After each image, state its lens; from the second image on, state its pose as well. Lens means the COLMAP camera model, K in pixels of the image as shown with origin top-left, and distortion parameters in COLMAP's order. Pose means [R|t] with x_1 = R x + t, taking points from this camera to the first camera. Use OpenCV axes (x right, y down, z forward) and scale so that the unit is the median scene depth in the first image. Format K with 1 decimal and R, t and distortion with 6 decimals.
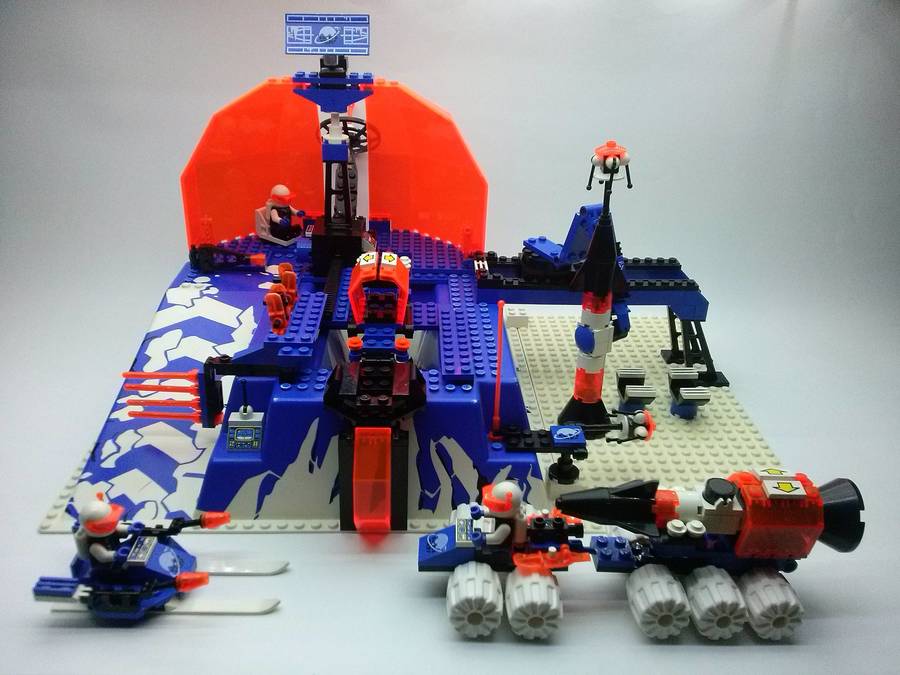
lens RADIAL K [[813.2, 0, 450.0], [0, 813.2, 337.5], [0, 0, 1]] dist [0.096214, -0.335737]
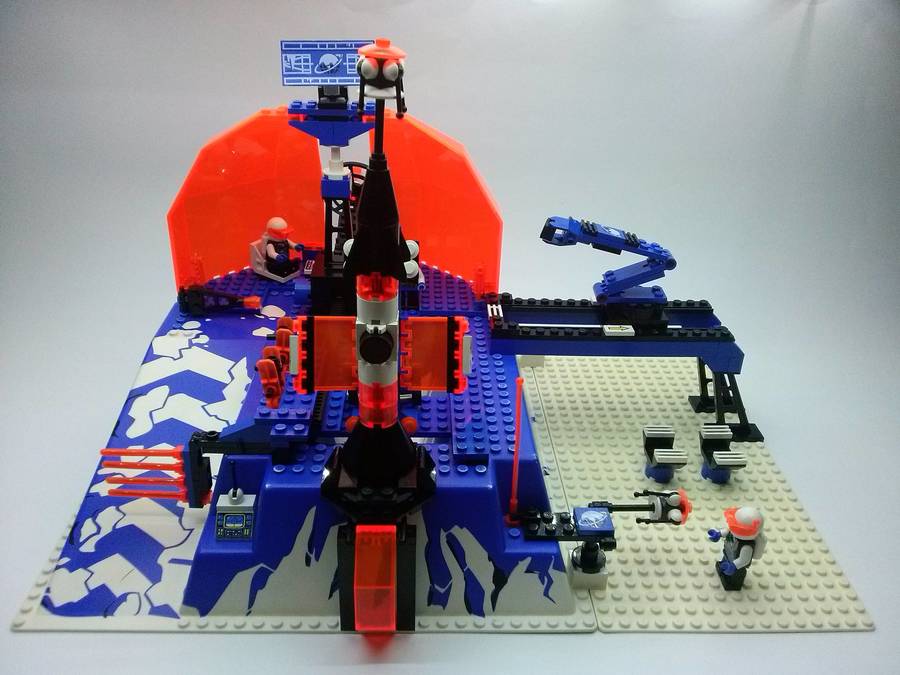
lens RADIAL K [[813.2, 0, 450.0], [0, 813.2, 337.5], [0, 0, 1]] dist [0.096214, -0.335737]
pose [[0.999972, 0.001719, -0.007290, -0.006952], [-0.001475, 0.999444, 0.033295, -0.106874], [0.007343, -0.033283, 0.999419, 0.099374]]
